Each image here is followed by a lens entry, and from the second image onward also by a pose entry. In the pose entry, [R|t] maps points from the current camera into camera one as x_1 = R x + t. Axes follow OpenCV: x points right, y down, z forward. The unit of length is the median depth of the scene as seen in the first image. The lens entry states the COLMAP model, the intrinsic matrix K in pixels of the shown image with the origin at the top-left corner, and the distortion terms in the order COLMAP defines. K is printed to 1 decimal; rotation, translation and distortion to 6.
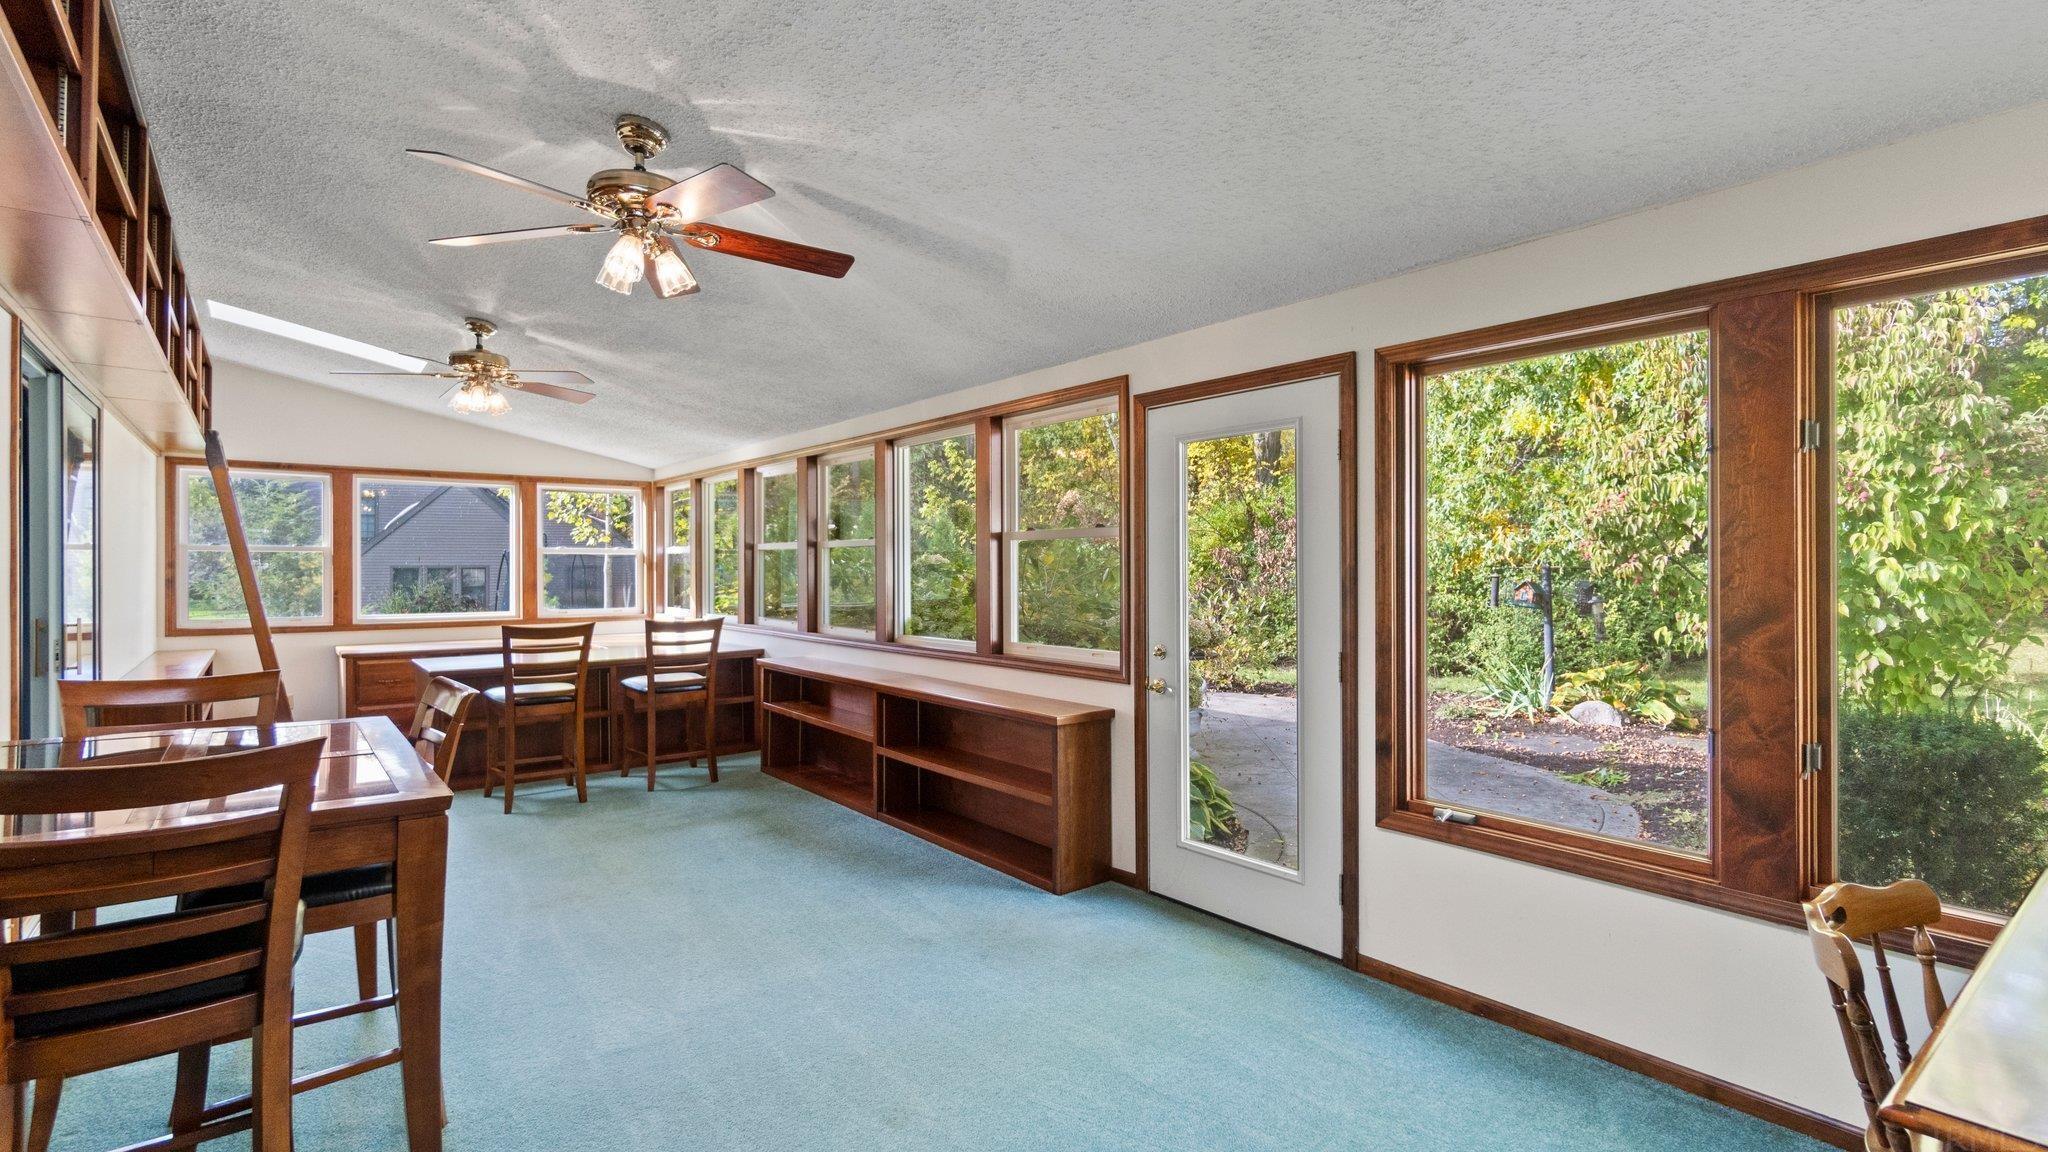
lens RADIAL K [[944.7, 0, 1030.8], [0, 944.7, 569.6], [0, 0, 1]] dist [-0.000016, -0.000094]
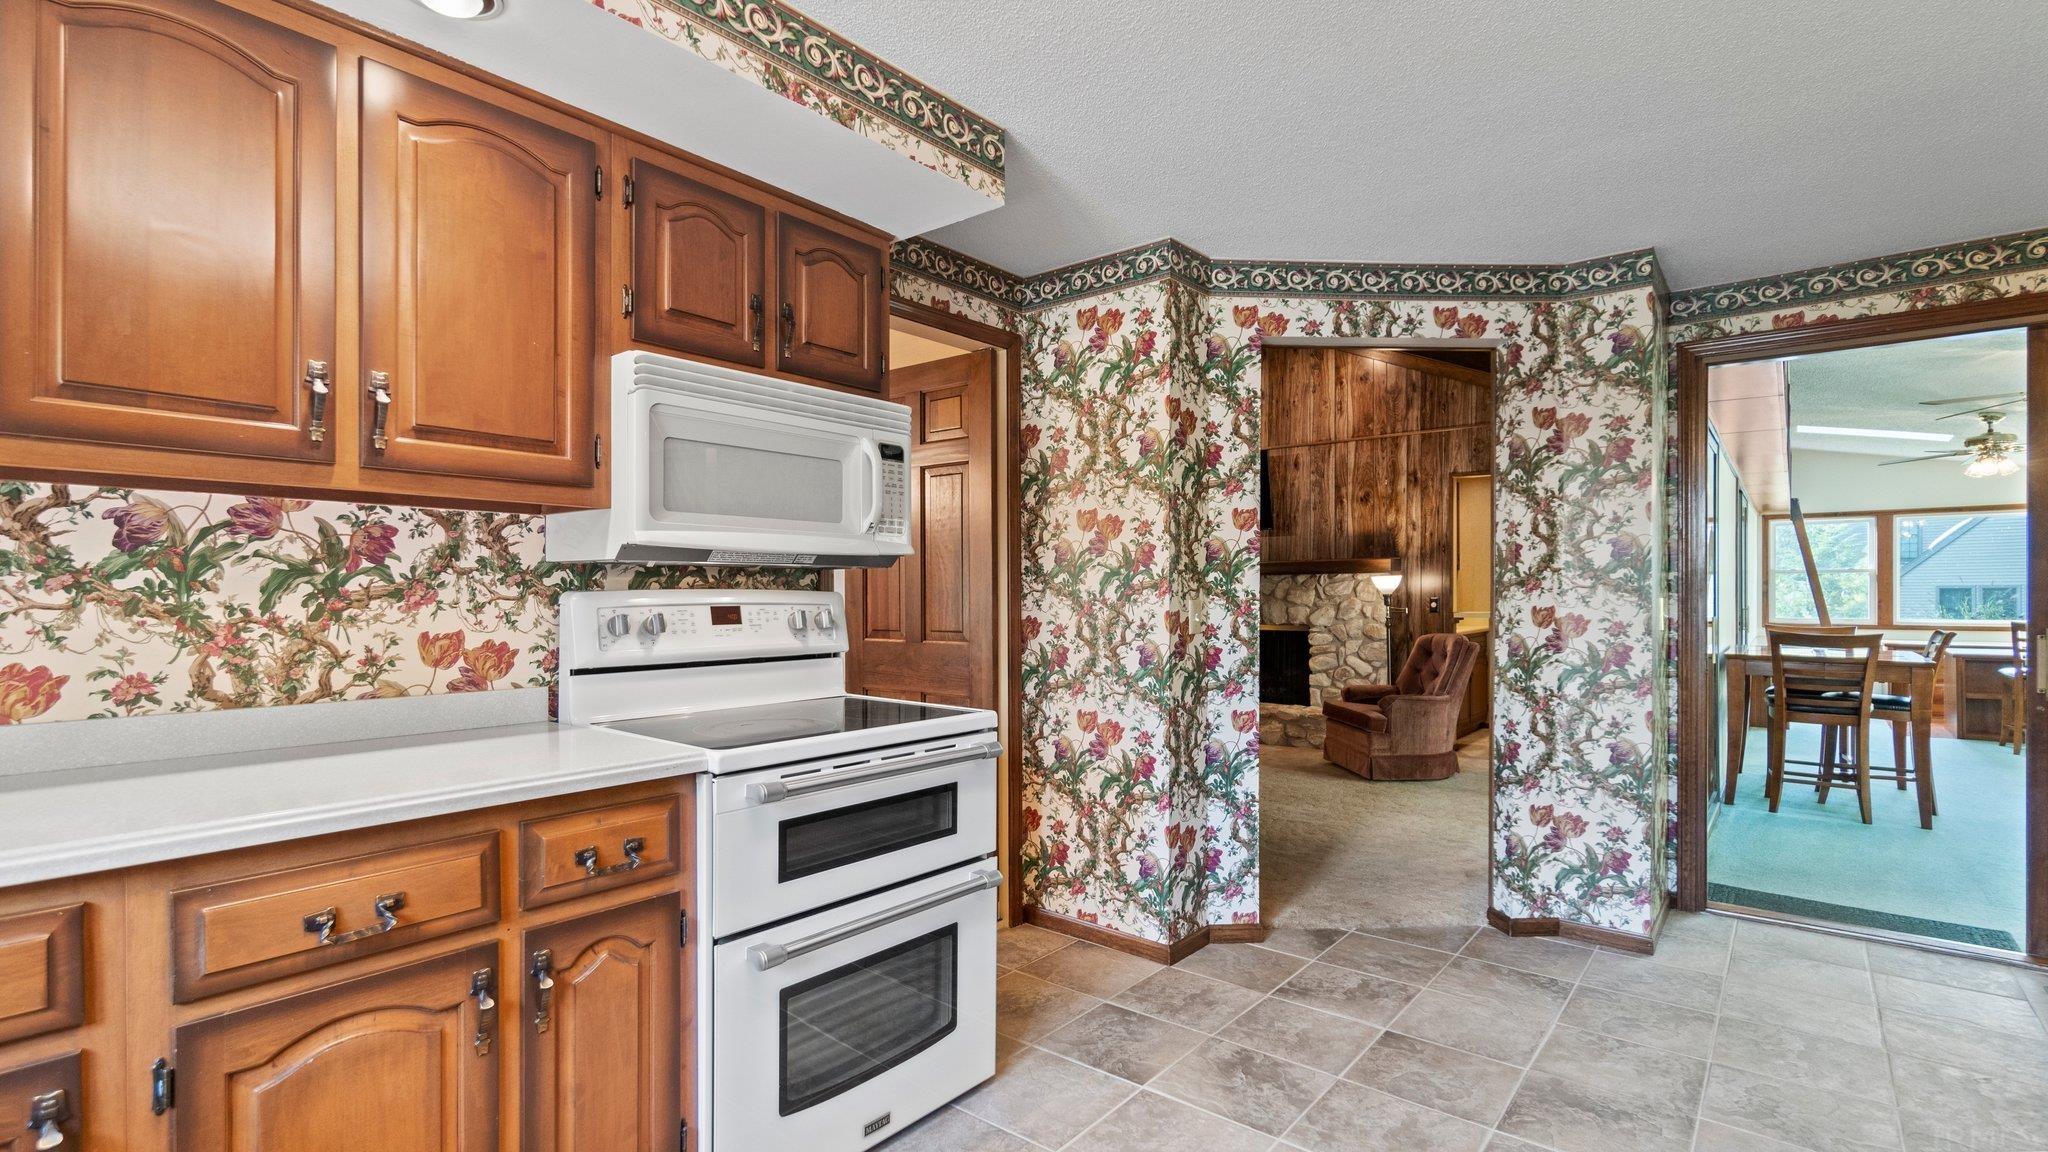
lens RADIAL K [[945.9, 0, 1009.0], [0, 945.9, 594.9], [0, 0, 1]] dist [0.000606, -0.000038]
pose [[0.195961, 0.001863, -0.980610, 0.449578], [0.001871, 0.999996, 0.002274, 0.009374], [0.980610, -0.002281, 0.195957, -0.628629]]
